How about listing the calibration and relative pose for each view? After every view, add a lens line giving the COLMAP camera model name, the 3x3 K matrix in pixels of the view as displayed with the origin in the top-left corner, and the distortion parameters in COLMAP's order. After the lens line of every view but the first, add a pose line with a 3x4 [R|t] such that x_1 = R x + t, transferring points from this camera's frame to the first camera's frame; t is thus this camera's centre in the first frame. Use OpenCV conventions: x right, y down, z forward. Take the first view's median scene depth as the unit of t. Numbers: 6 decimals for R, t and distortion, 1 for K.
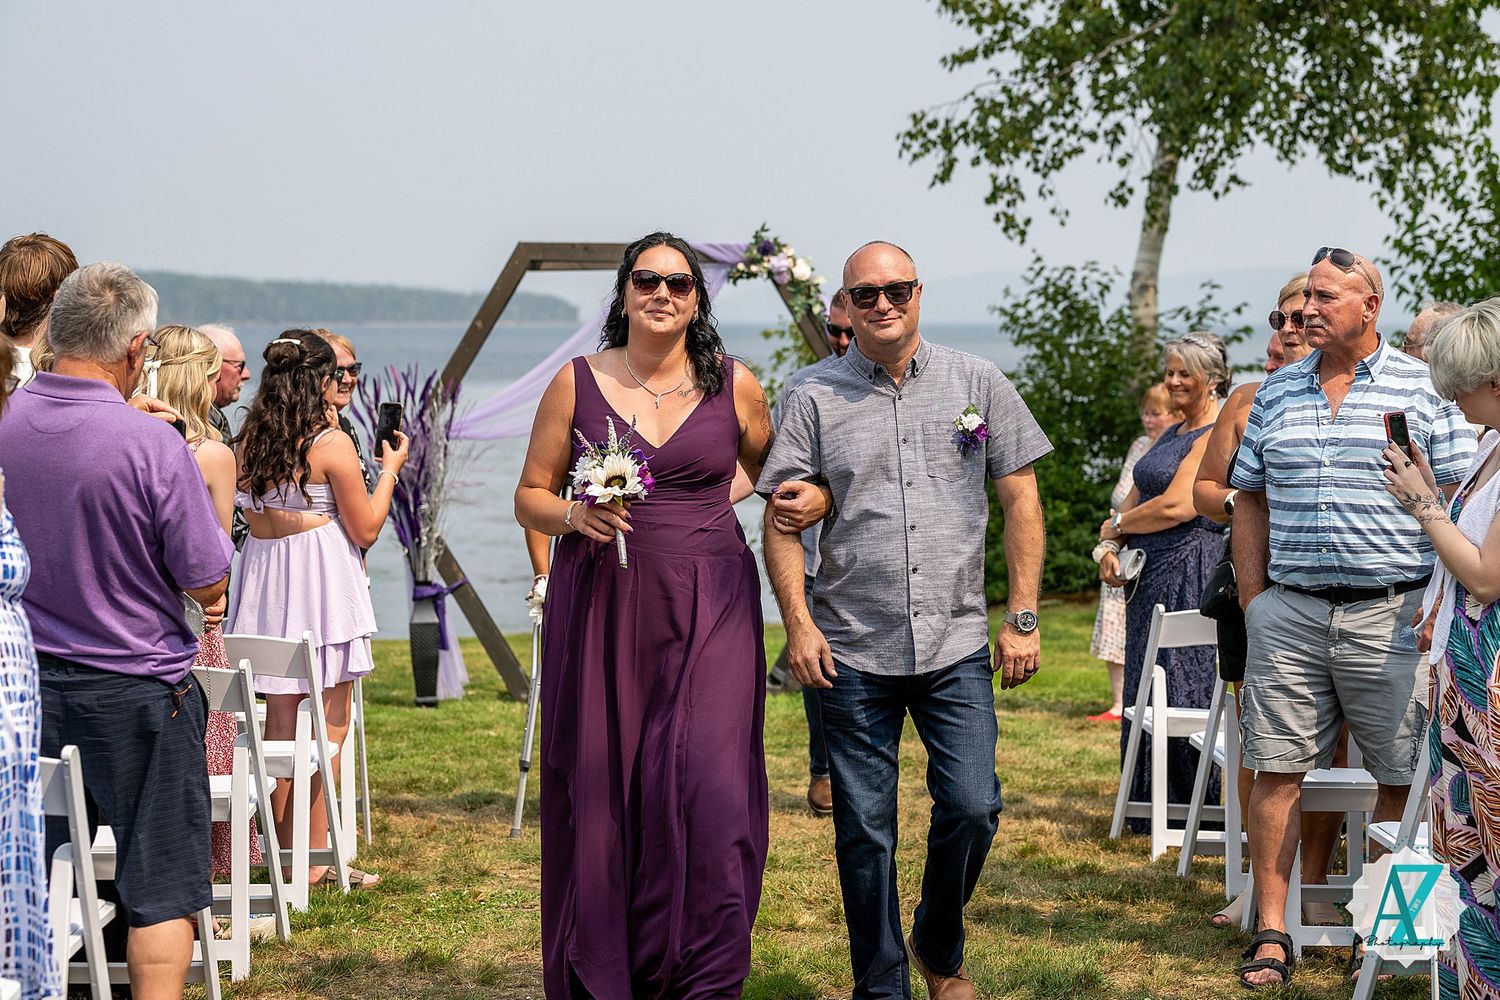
lens RADIAL K [[3208.1, 0, 801.1], [0, 3208.1, 470.0], [0, 0, 1]] dist [0.034567, 0.079629]
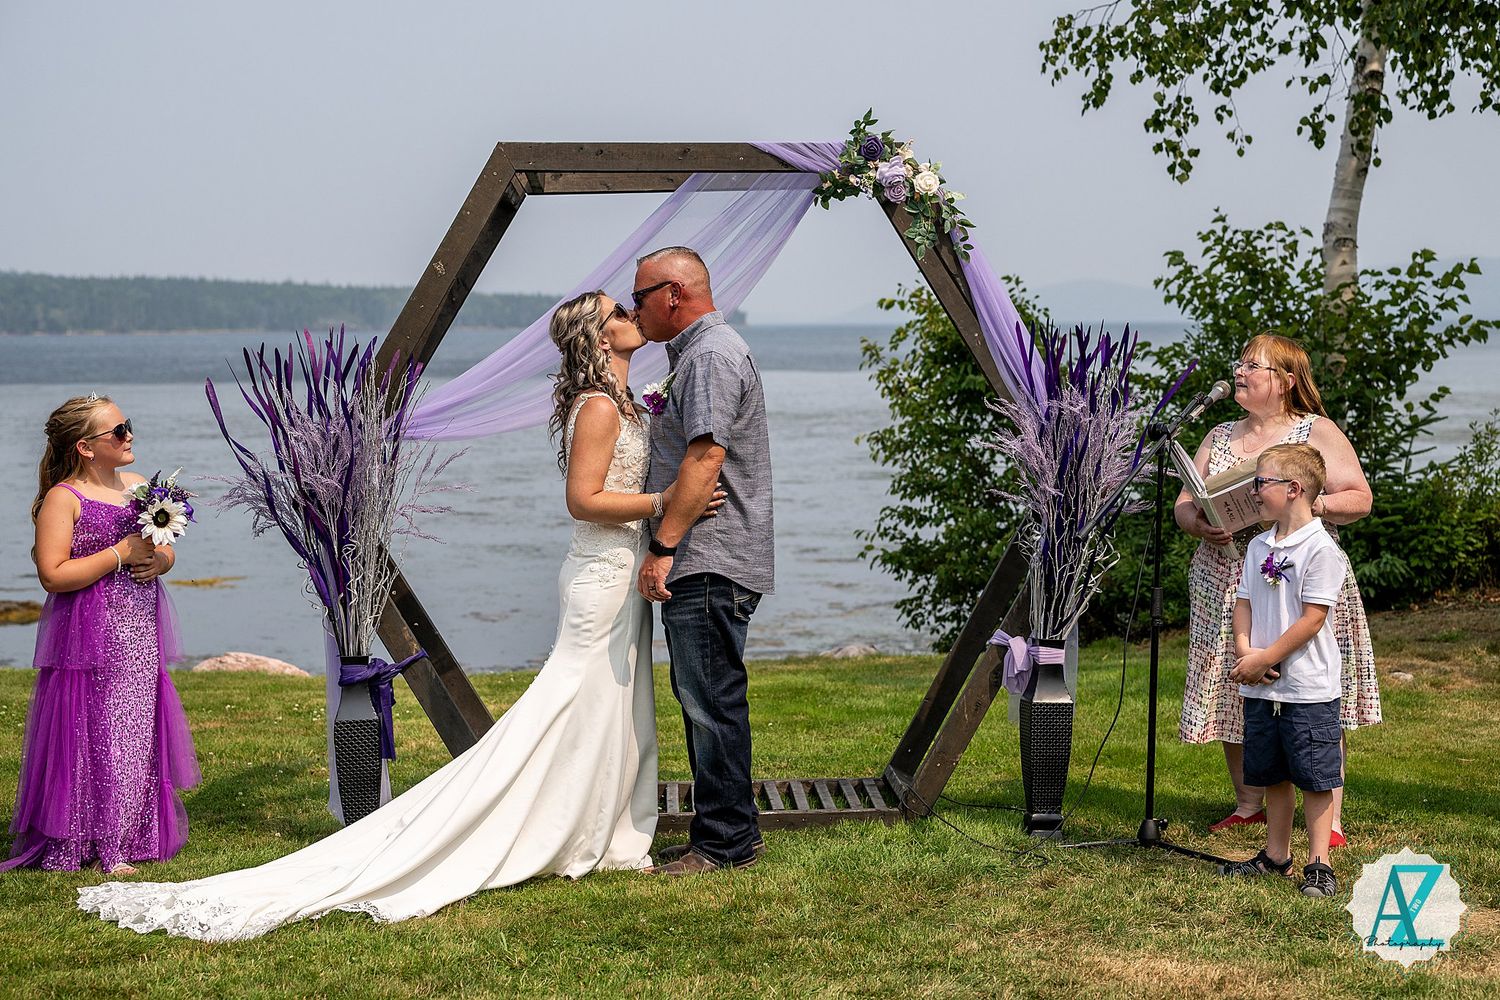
lens RADIAL K [[2491.8, 0, 750.0], [0, 2491.8, 500.0], [0, 0, 1]] dist [0.011821, -0.015518]
pose [[0.997488, -0.006651, -0.070524, -0.000142], [0.008270, 0.999708, 0.022687, -0.008665], [0.070352, -0.023213, 0.997252, 0.497503]]
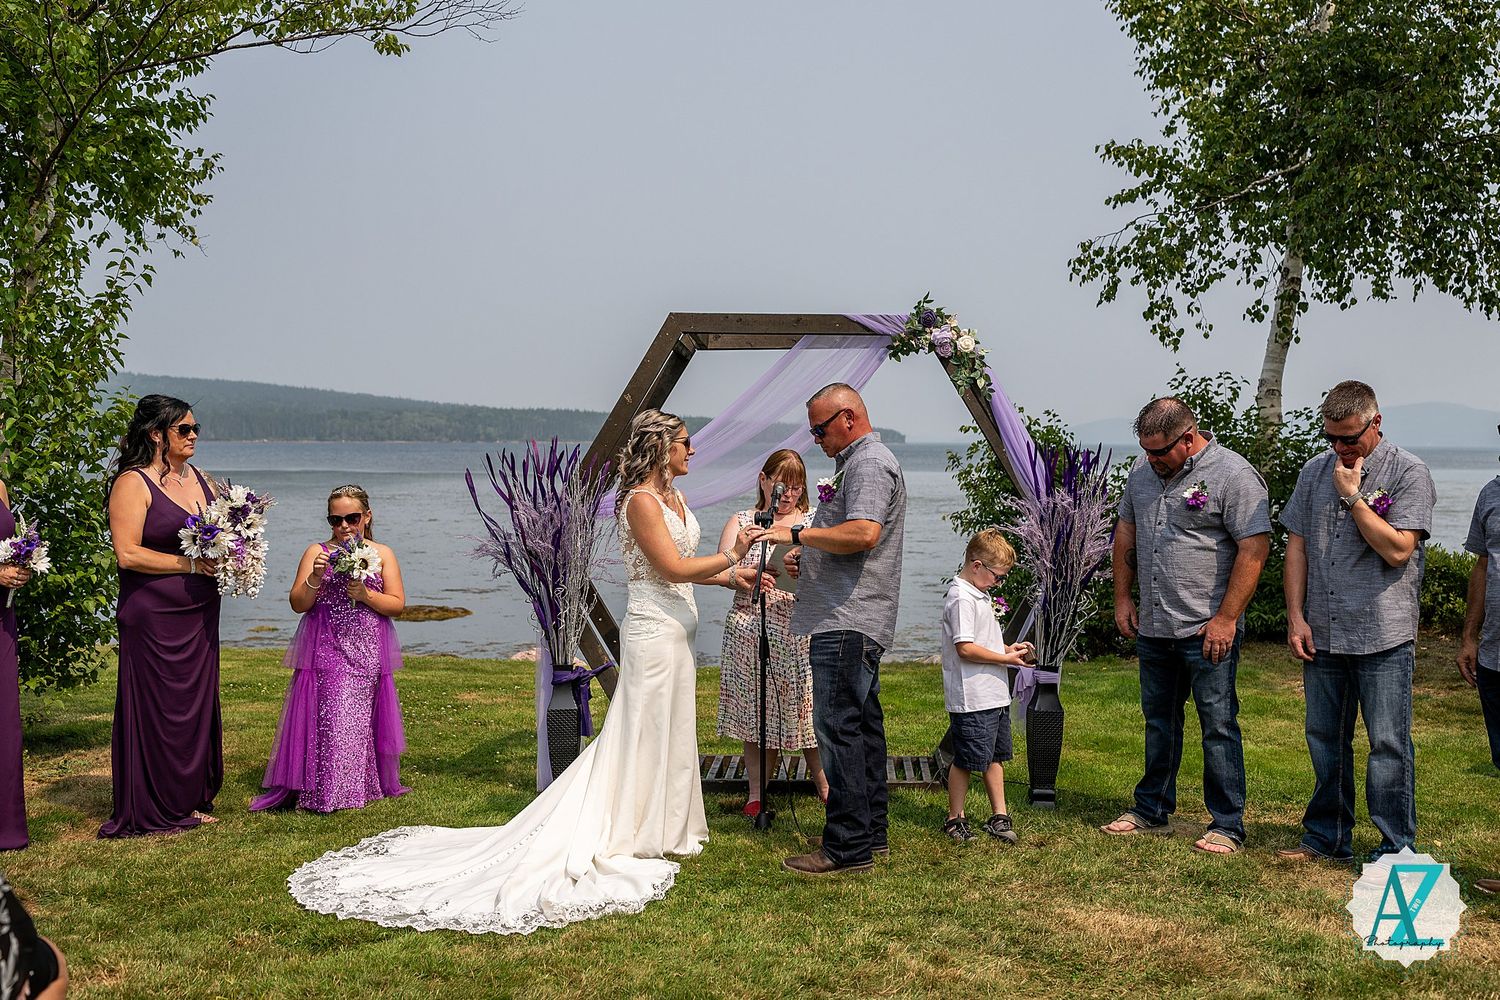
lens RADIAL K [[1520.6, 0, 782.4], [0, 1520.6, 496.4], [0, 0, 1]] dist [0.009040, -0.018178]
pose [[0.988092, 0.008435, -0.153630, 0.016569], [-0.010339, 0.999879, -0.011595, -0.011220], [0.153514, 0.013045, 0.988060, 0.564212]]
